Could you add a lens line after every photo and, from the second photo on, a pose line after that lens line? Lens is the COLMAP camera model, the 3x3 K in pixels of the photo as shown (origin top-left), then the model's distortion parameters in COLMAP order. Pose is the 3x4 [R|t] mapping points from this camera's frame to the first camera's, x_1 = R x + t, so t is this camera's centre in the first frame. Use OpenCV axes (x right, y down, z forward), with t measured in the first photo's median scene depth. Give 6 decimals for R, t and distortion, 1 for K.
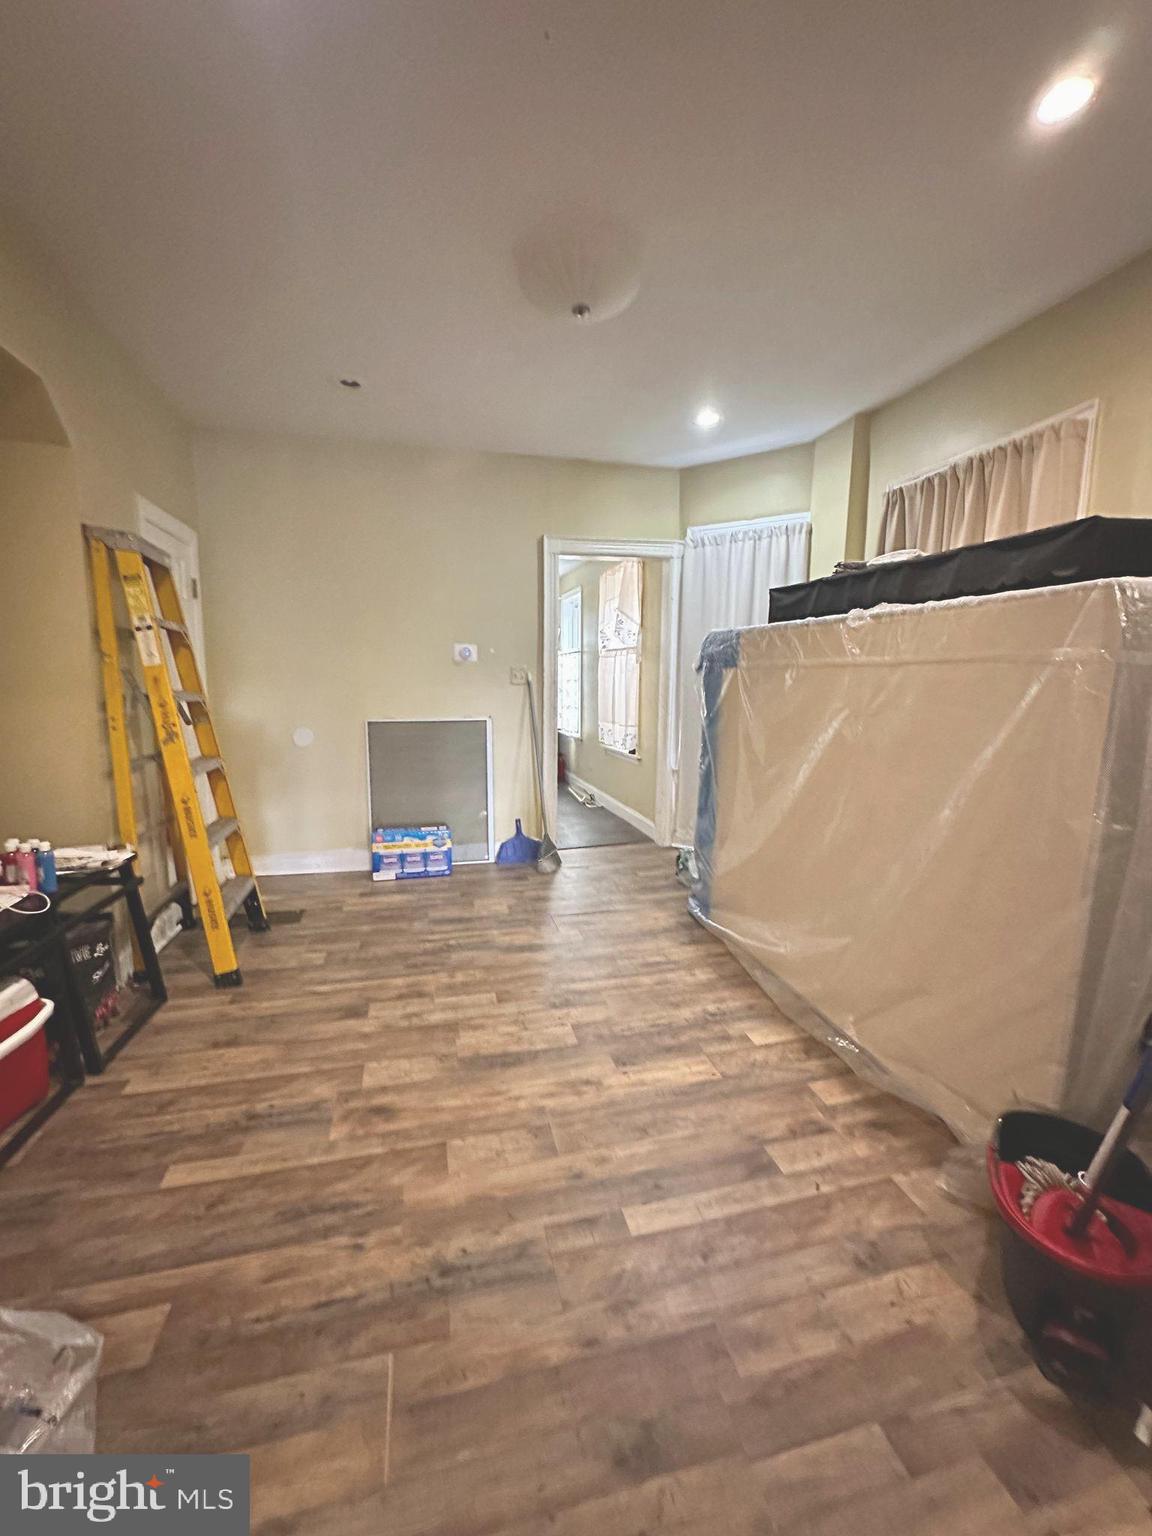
lens RADIAL K [[617.2, 0, 576.8], [0, 617.2, 764.5], [0, 0, 1]] dist [-0.001263, 0.000059]
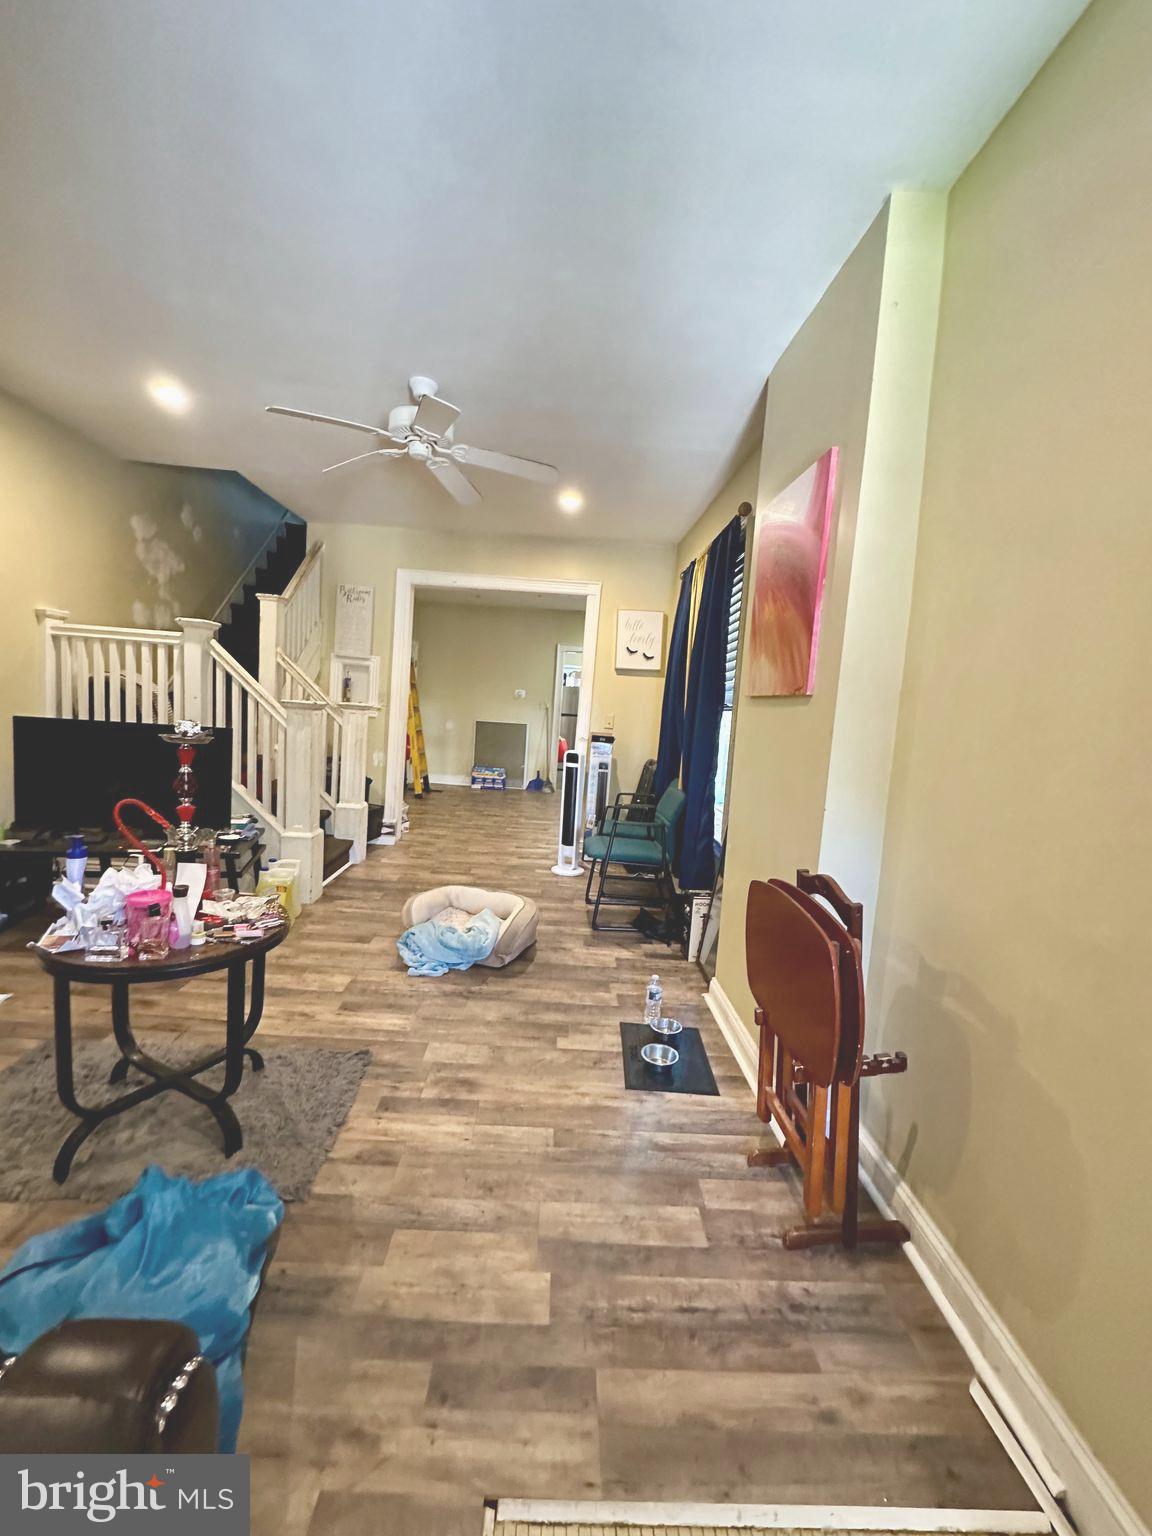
lens RADIAL K [[617.2, 0, 574.3], [0, 617.2, 770.1], [0, 0, 1]] dist [-0.001263, 0.000059]
pose [[0.978283, 0.080741, -0.190900, 0.440034], [-0.092532, 0.994262, -0.053665, 0.188926], [0.185472, 0.070164, 0.980141, -1.093030]]
